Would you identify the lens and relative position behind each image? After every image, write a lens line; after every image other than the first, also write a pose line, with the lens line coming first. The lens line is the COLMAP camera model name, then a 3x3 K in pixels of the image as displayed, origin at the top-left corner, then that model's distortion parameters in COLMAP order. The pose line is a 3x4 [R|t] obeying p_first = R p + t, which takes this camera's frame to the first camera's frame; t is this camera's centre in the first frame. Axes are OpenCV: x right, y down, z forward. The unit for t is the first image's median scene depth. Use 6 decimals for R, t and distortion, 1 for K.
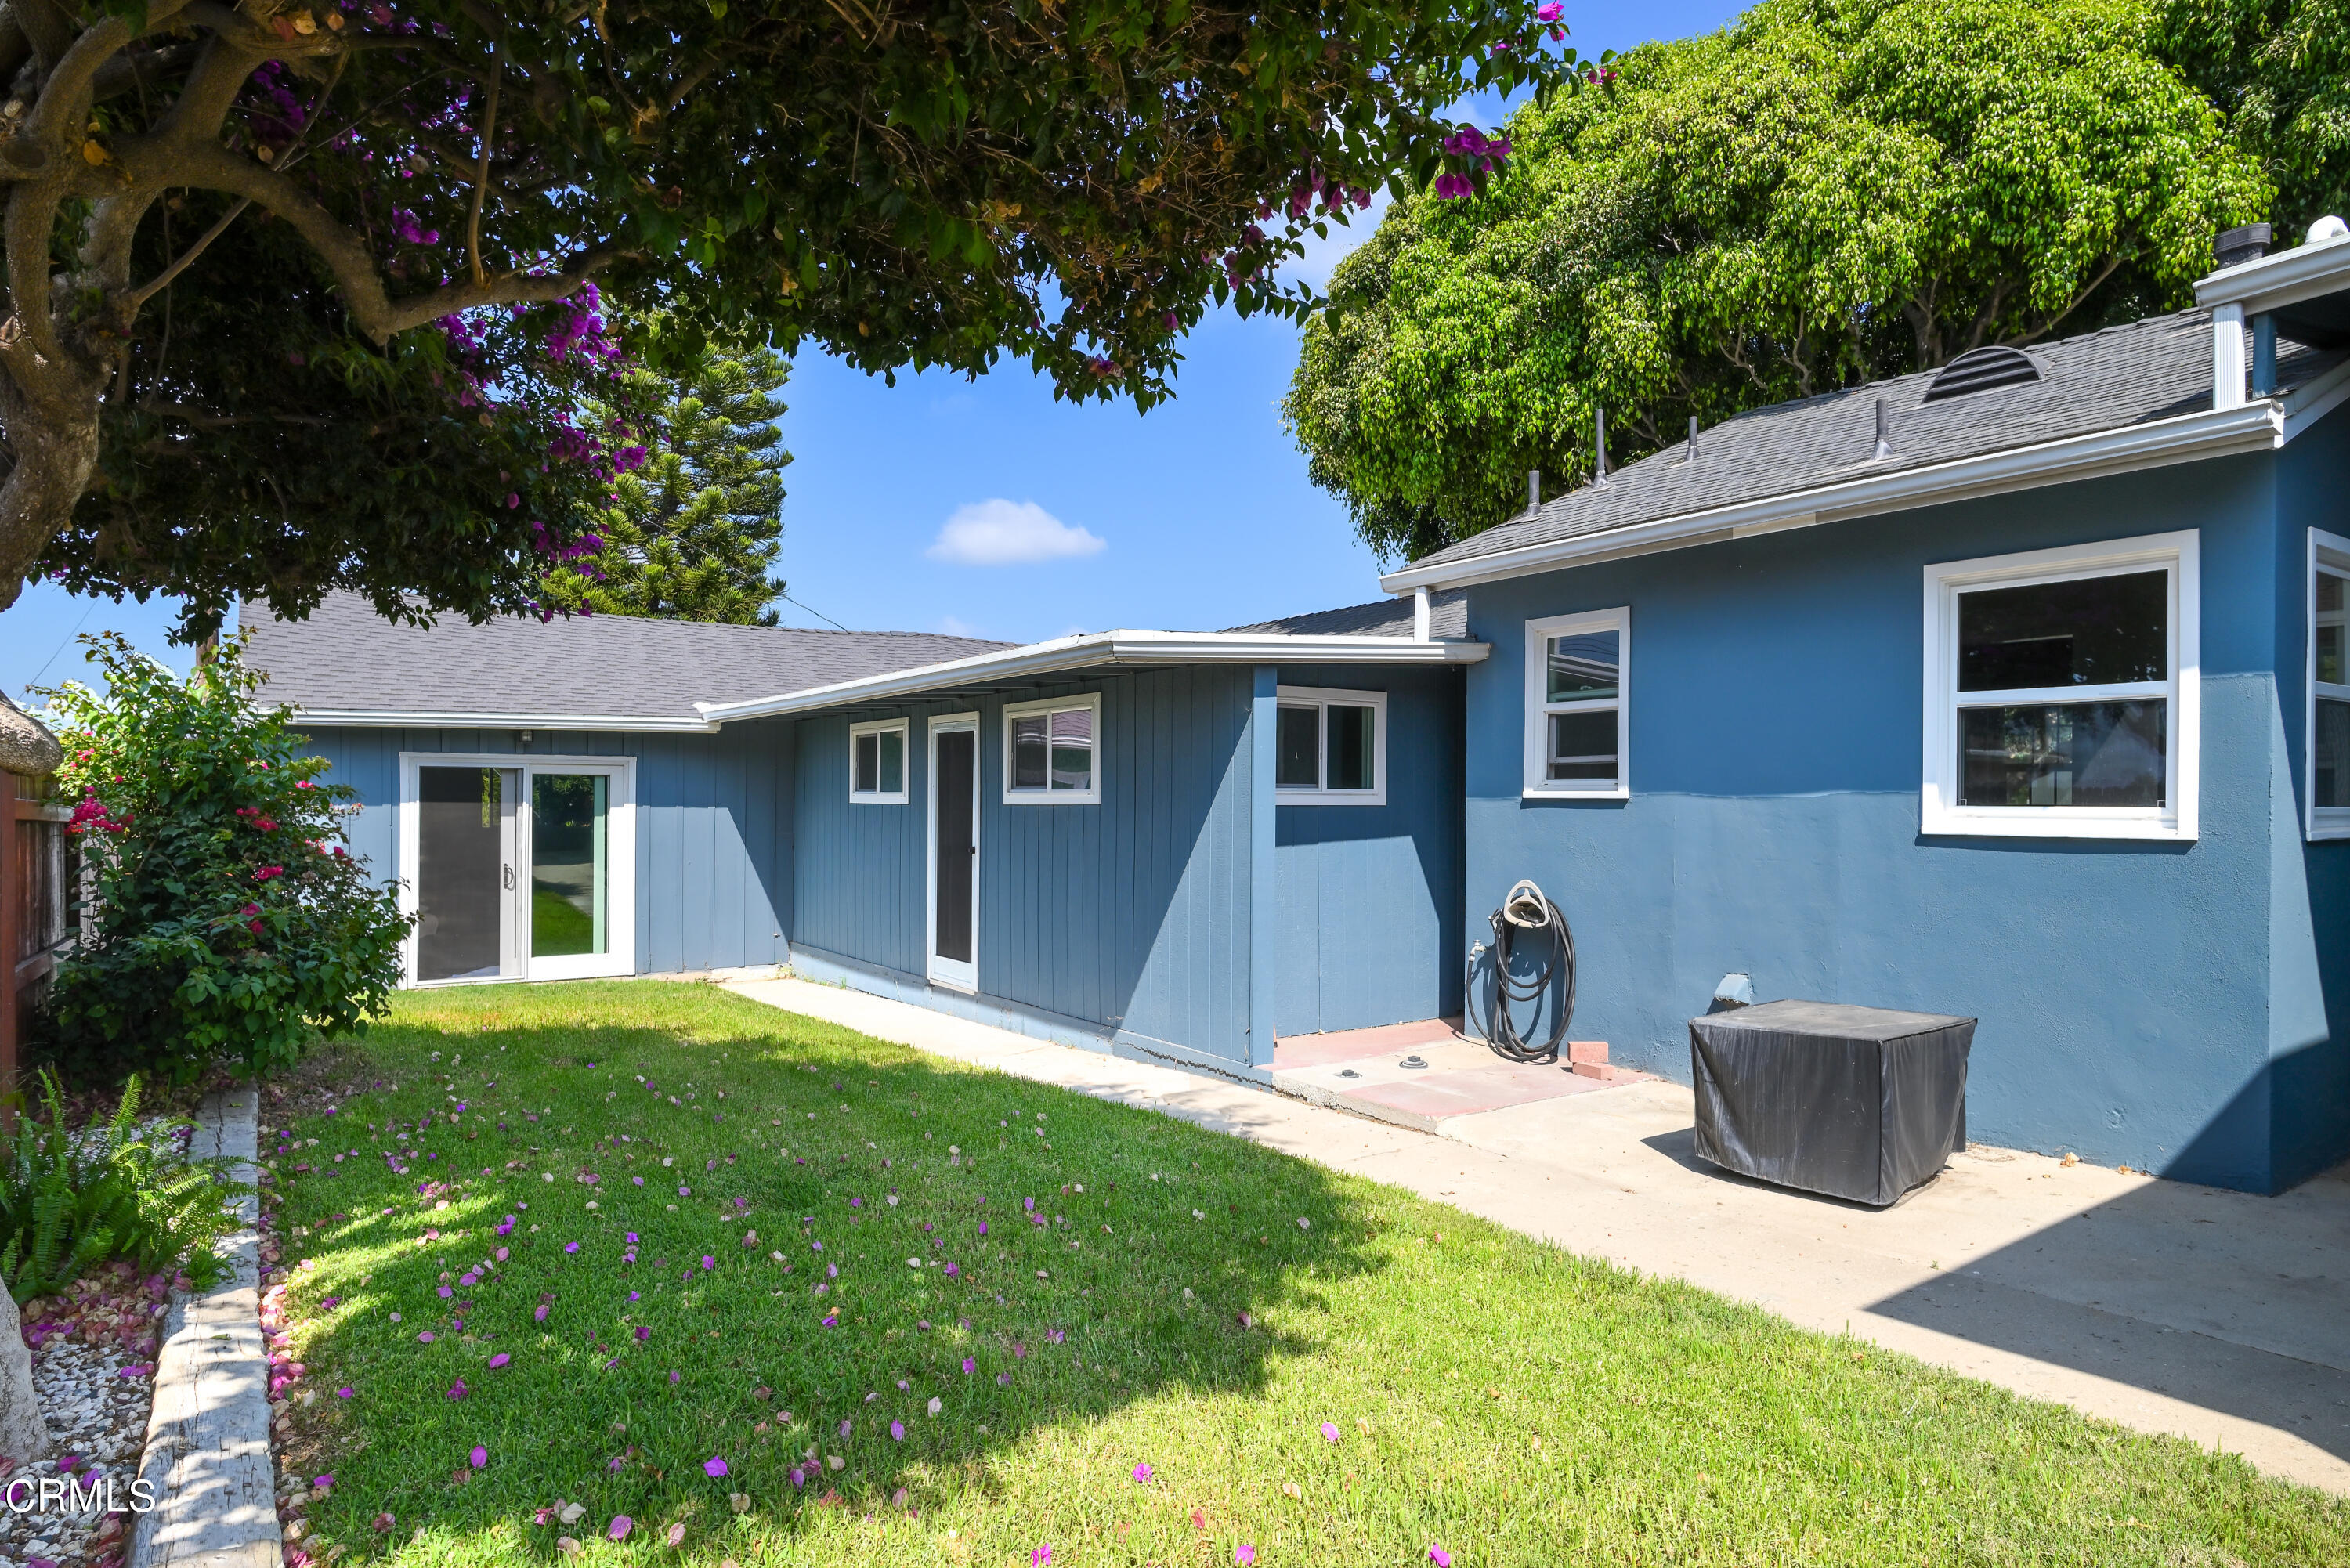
lens RADIAL K [[1347.8, 0, 1173.6], [0, 1347.8, 792.4], [0, 0, 1]] dist [-0.000225, -0.000029]
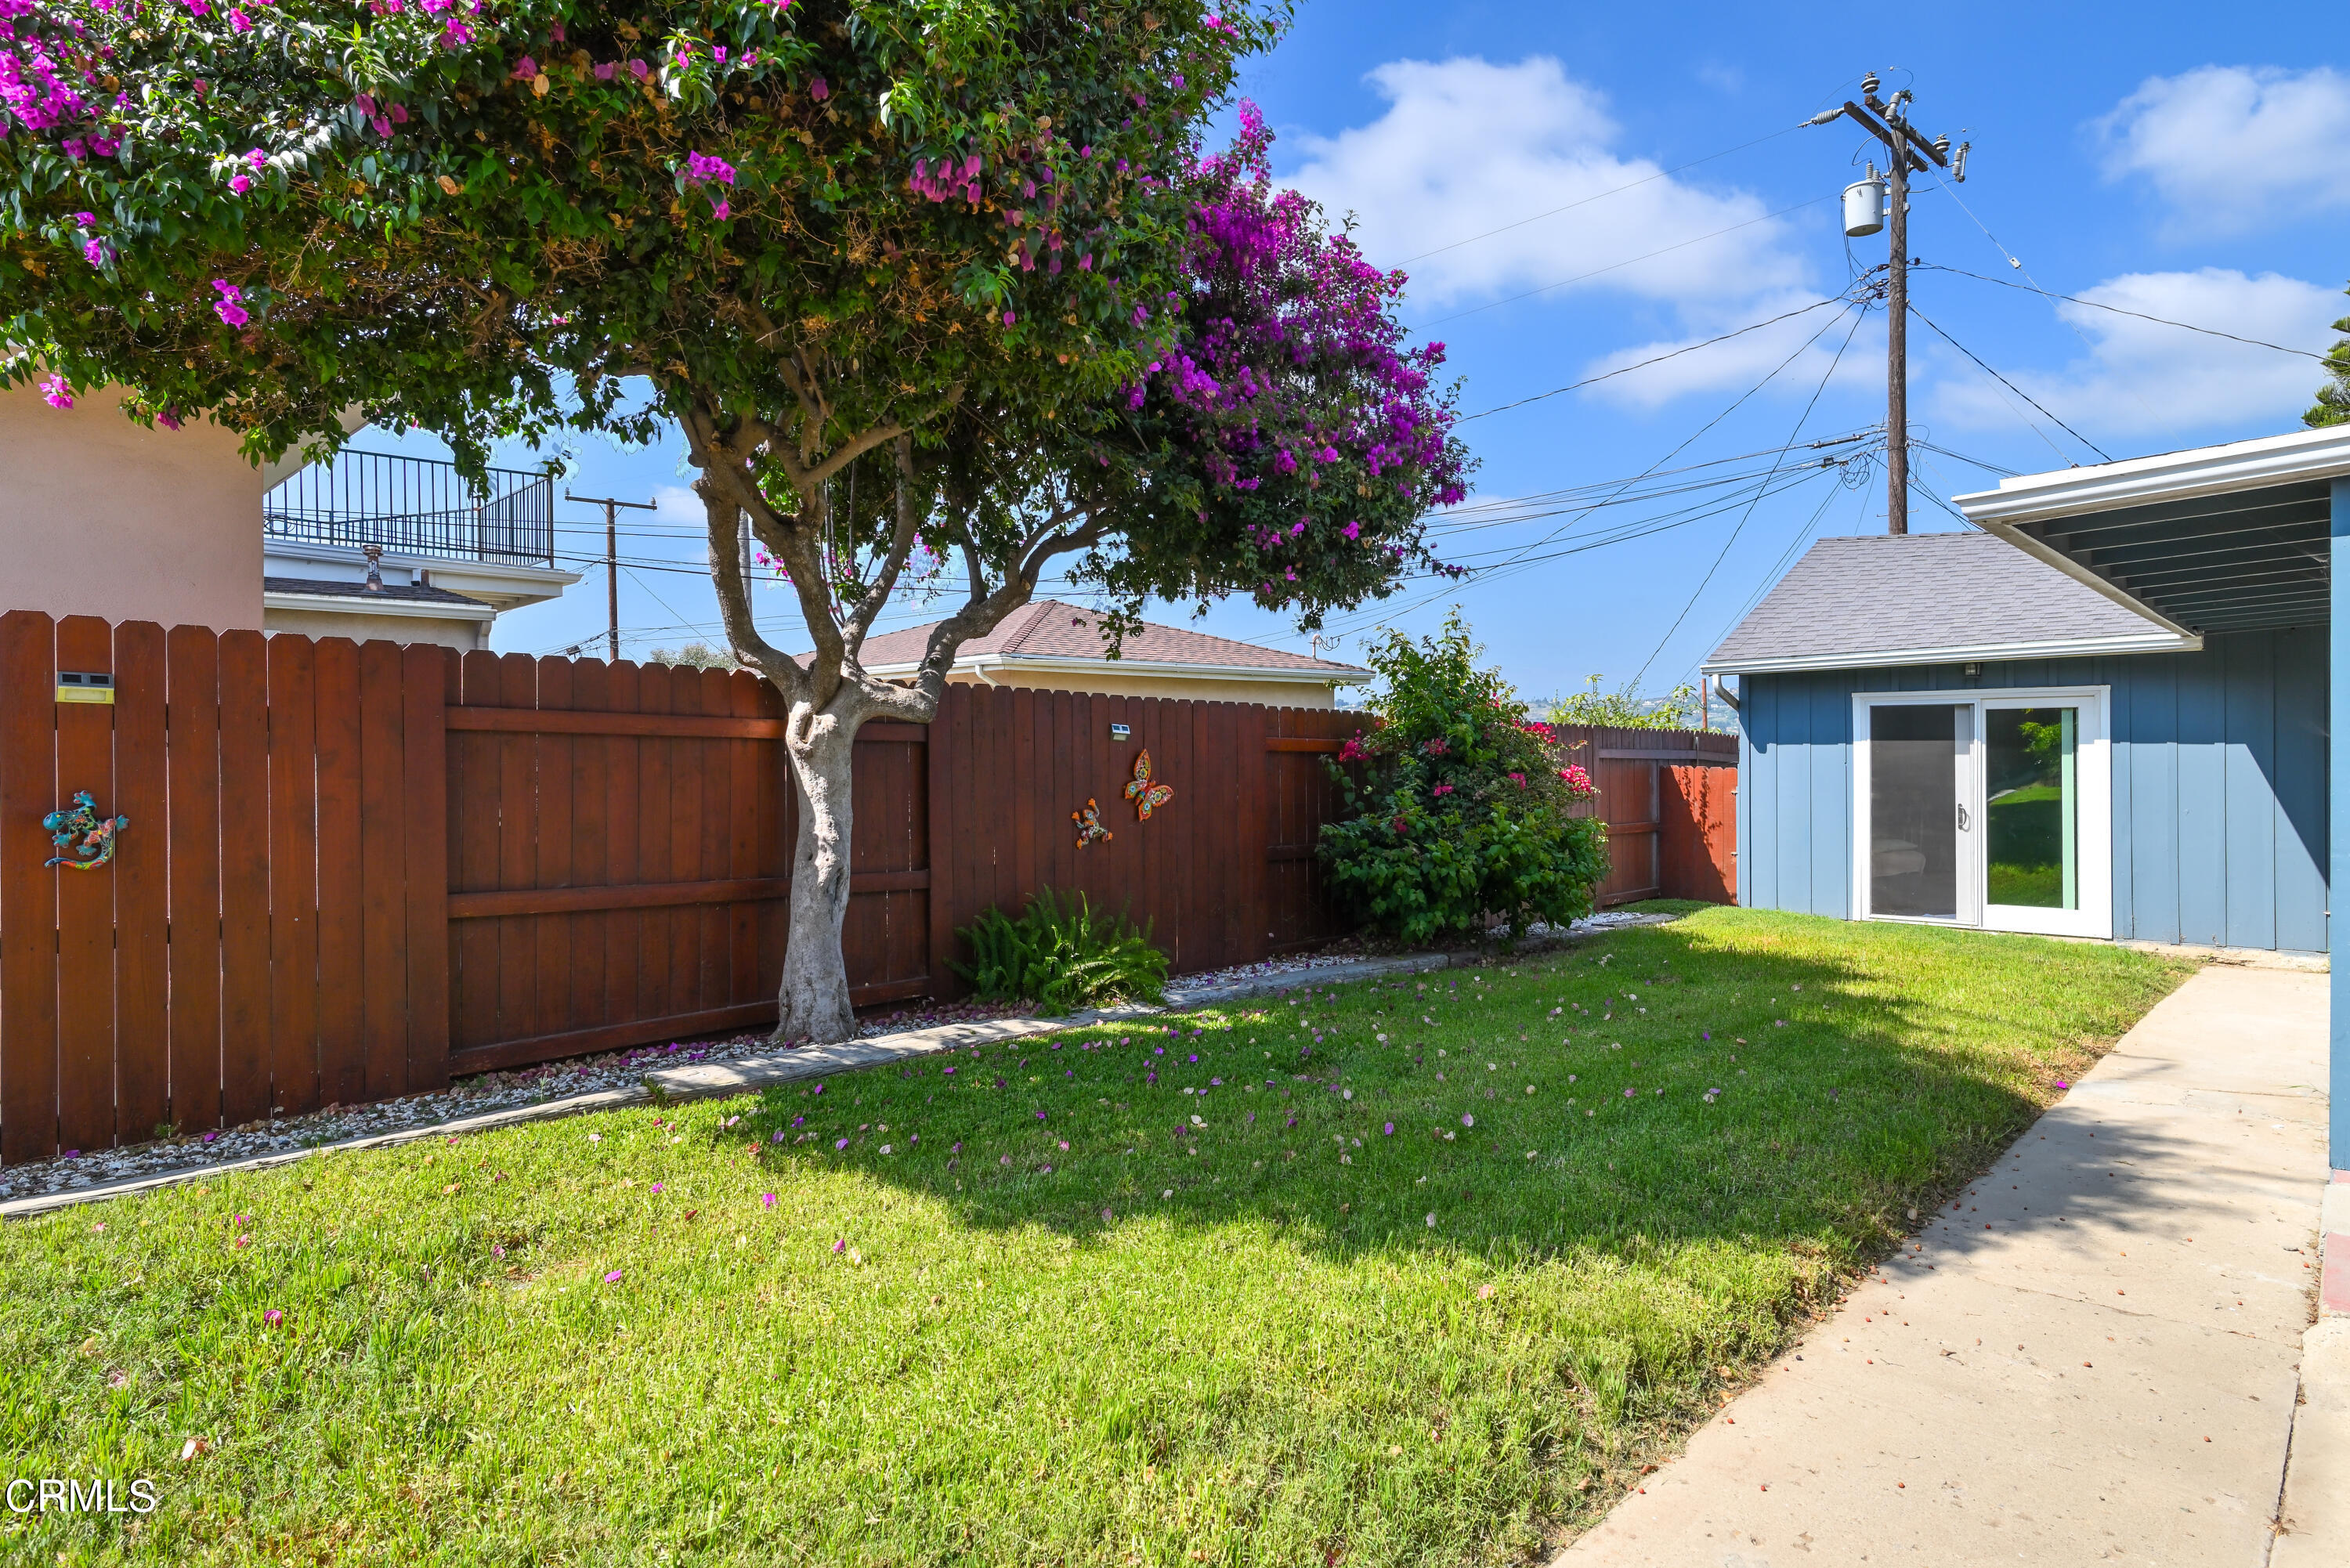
lens RADIAL K [[1347.8, 0, 1173.1], [0, 1347.8, 771.7], [0, 0, 1]] dist [-0.000225, -0.000029]
pose [[0.221393, 0.006439, -0.975164, 0.316455], [0.012784, 0.999873, 0.009505, 0.013558], [0.975101, -0.014571, 0.221282, 0.241104]]
